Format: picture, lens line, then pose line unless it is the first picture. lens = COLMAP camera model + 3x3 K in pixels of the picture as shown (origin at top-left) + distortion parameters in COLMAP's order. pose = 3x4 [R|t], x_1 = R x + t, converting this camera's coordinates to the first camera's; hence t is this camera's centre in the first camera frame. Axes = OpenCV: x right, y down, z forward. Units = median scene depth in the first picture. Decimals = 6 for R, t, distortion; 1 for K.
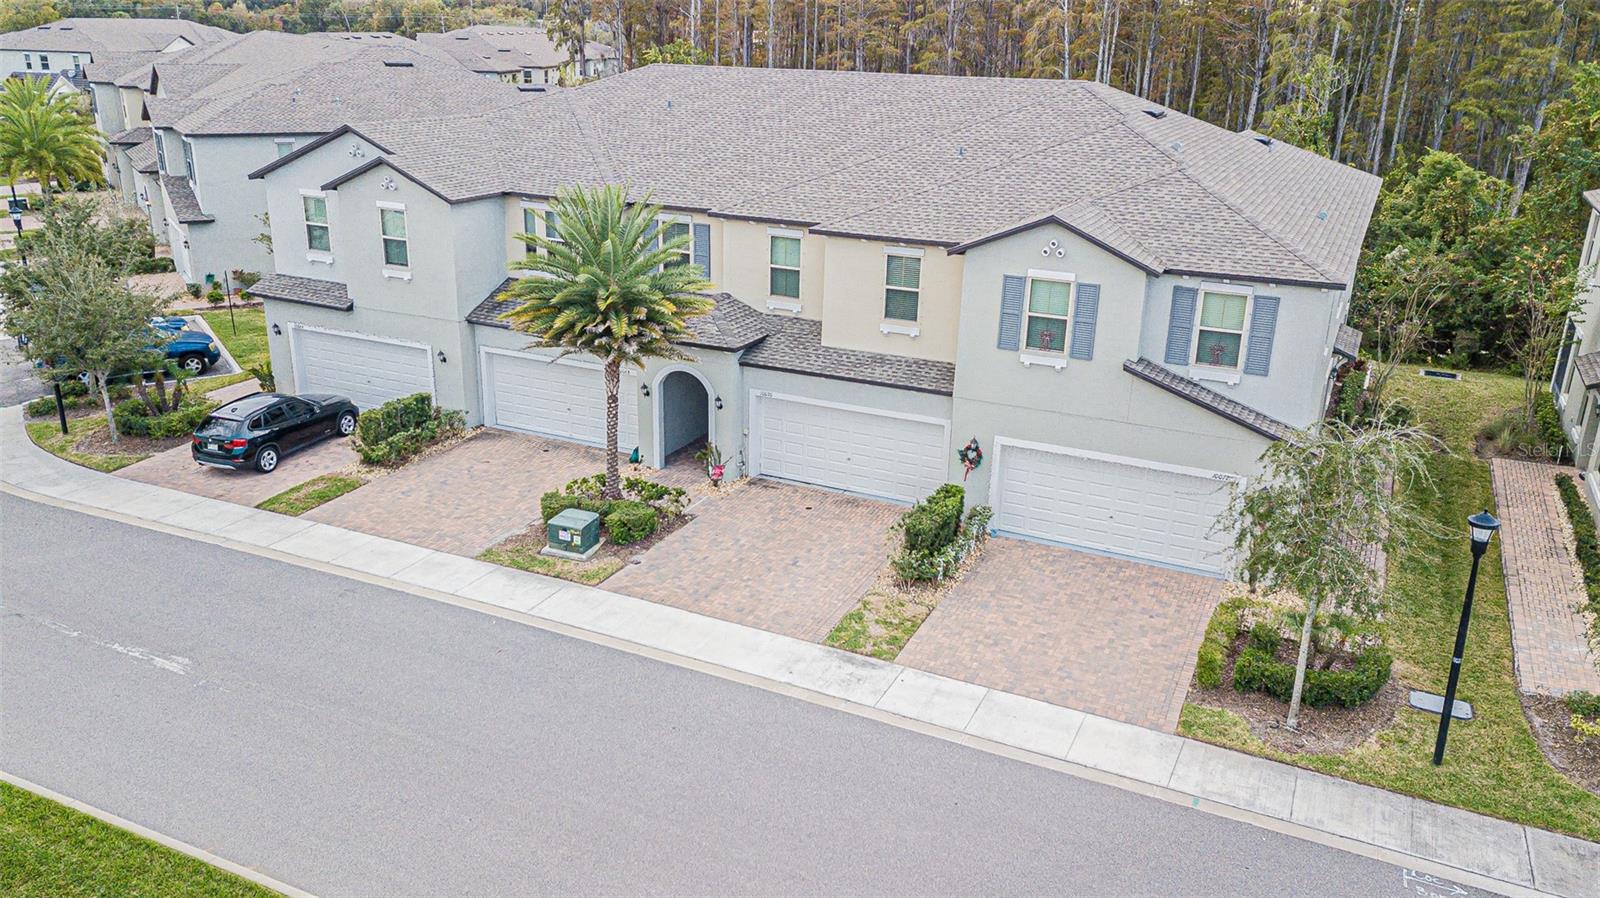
lens RADIAL K [[1161.9, 0, 800.0], [0, 1161.9, 449.0], [0, 0, 1]] dist [0.061938, -0.027888]
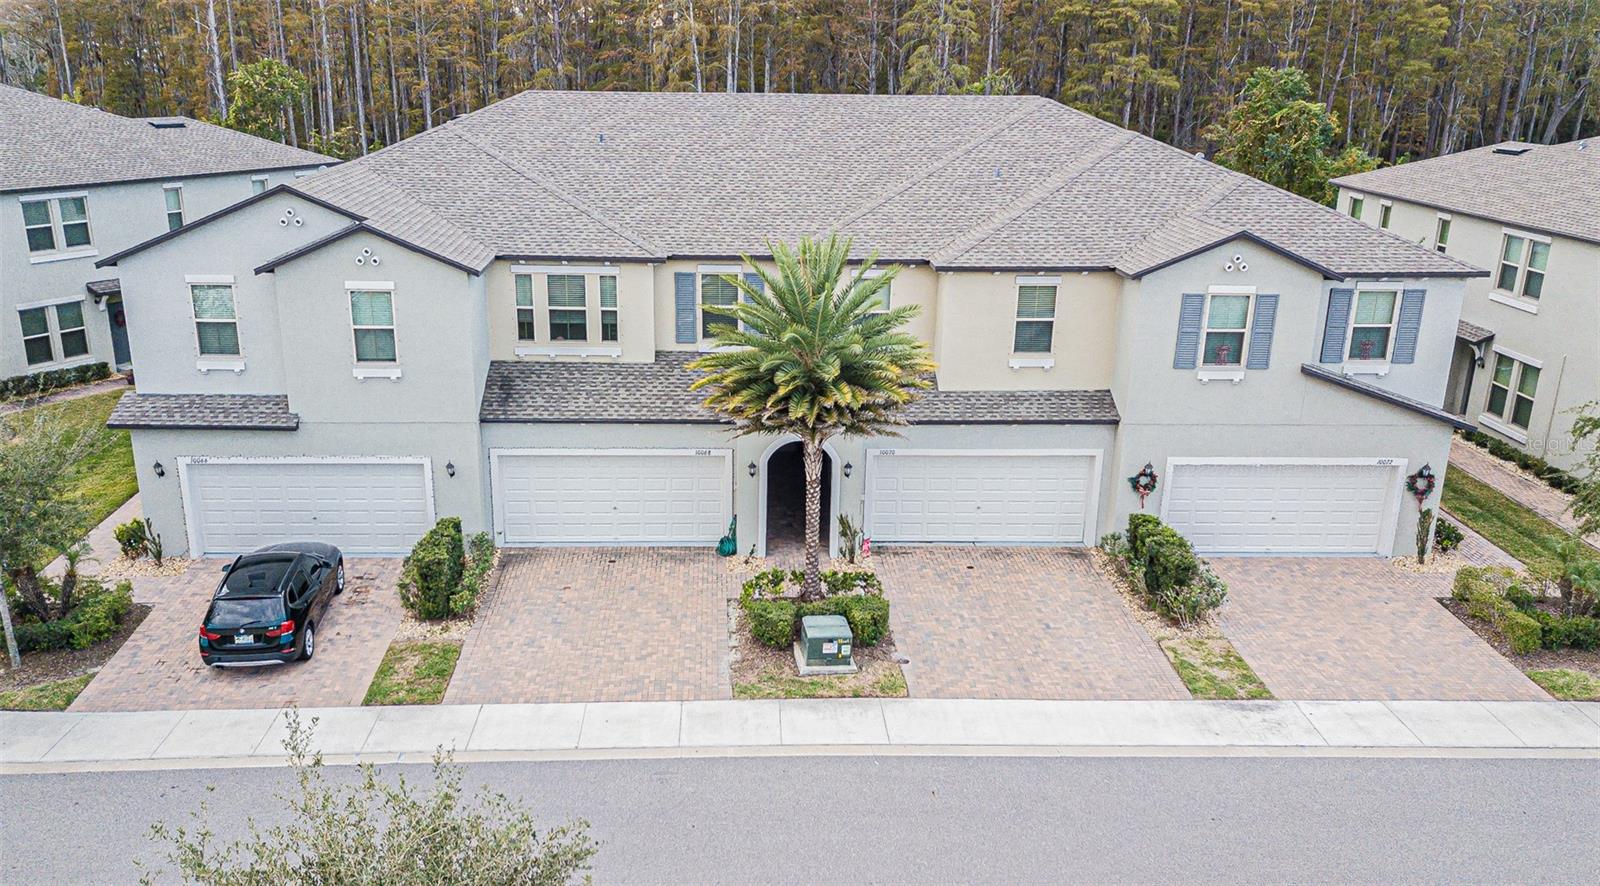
lens RADIAL K [[1263.8, 0, 734.5], [0, 1263.8, 473.8], [0, 0, 1]] dist [0.048383, -0.004490]
pose [[0.893265, -0.155480, 0.421787, -0.607209], [0.159826, 0.986821, 0.025283, -0.082217], [-0.420160, 0.044828, 0.906342, 0.178798]]
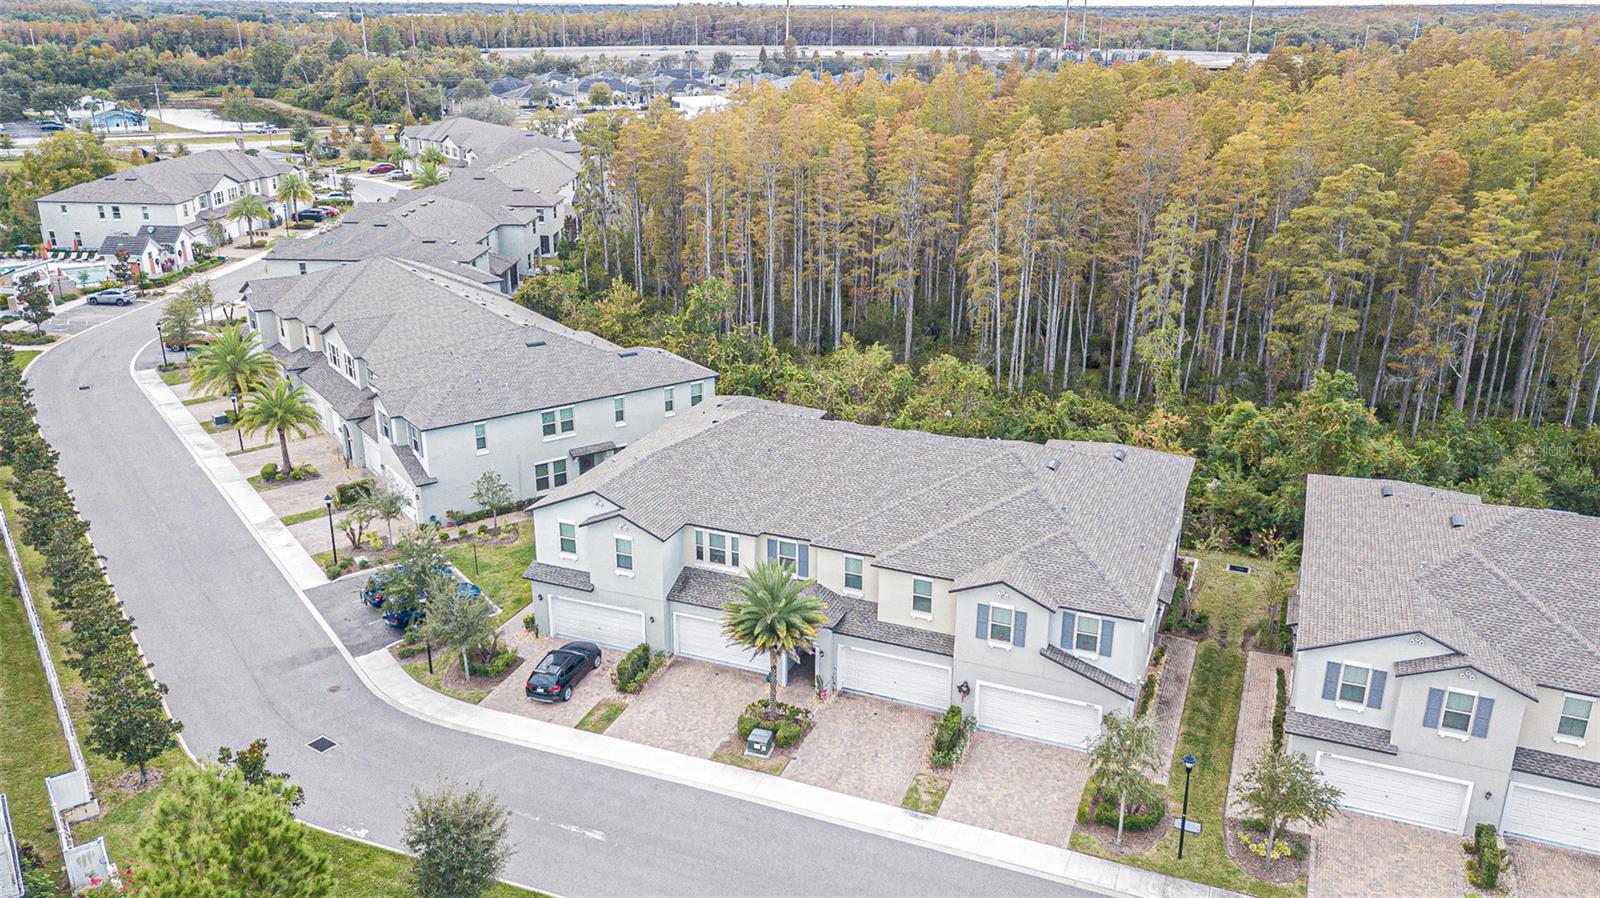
lens RADIAL K [[1161.9, 0, 800.0], [0, 1161.9, 449.0], [0, 0, 1]] dist [0.061938, -0.027888]
pose [[0.998067, -0.035978, 0.050680, -0.202378], [0.035695, 0.999342, 0.006478, -0.408448], [-0.050880, -0.004656, 0.998694, -0.887921]]
